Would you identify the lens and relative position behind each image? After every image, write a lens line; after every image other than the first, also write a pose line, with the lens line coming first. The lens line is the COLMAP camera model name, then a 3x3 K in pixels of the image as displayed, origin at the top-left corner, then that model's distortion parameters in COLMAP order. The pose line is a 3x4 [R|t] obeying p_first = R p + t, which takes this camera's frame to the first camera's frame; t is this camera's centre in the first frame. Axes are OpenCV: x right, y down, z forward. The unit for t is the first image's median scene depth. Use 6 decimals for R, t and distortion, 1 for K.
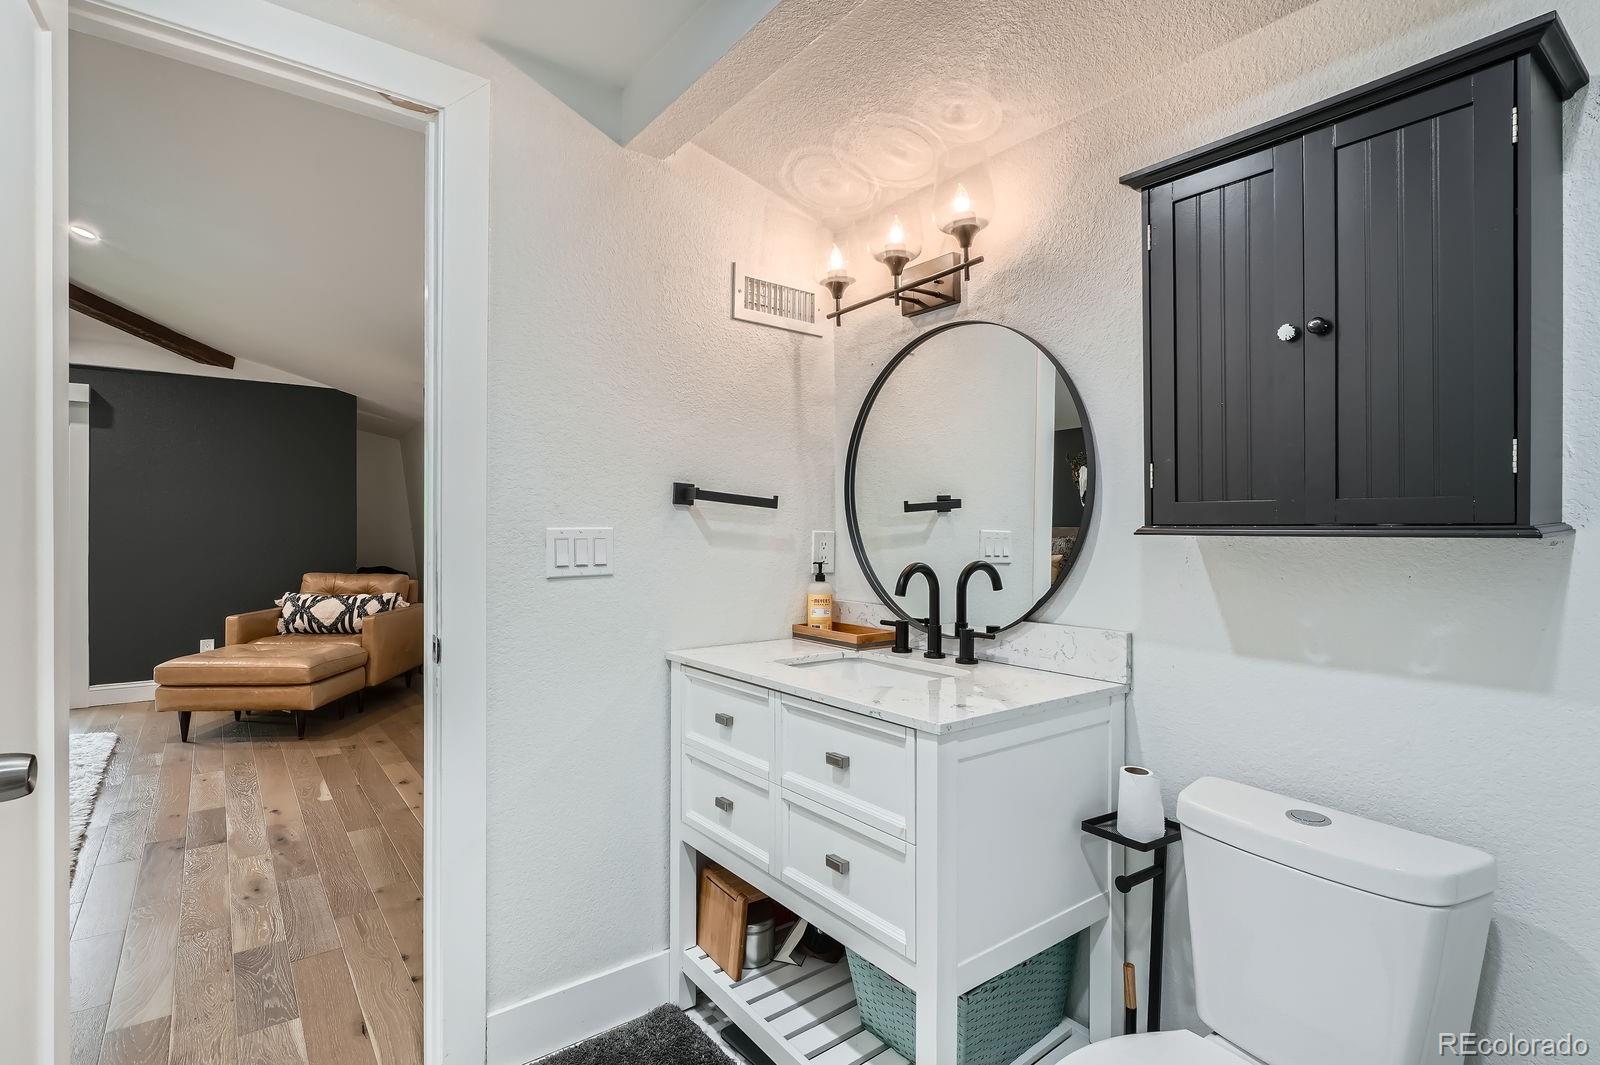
lens RADIAL K [[784.7, 0, 808.6], [0, 784.7, 520.0], [0, 0, 1]] dist [0.000570, -0.000105]
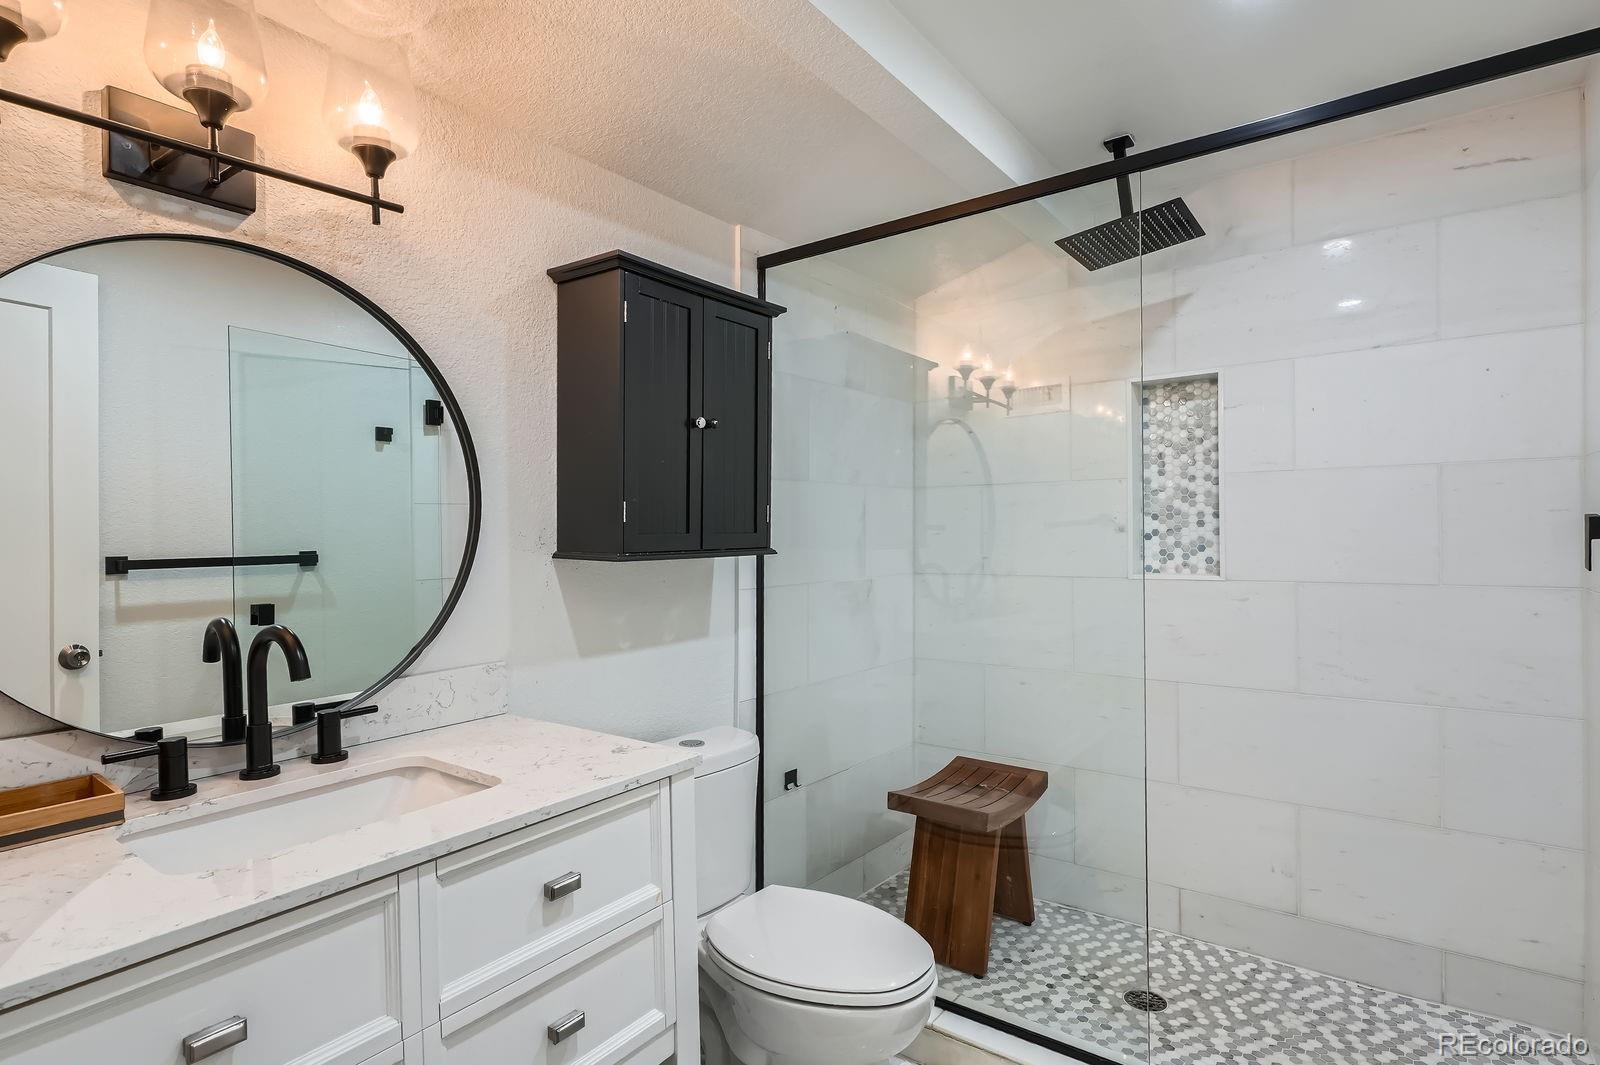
lens RADIAL K [[784.7, 0, 810.0], [0, 784.7, 540.5], [0, 0, 1]] dist [0.000570, -0.000105]
pose [[-0.262598, -0.010068, 0.964853, -0.727293], [0.003195, 0.999931, 0.011304, -0.024117], [-0.964900, 0.006051, -0.262547, 0.967537]]
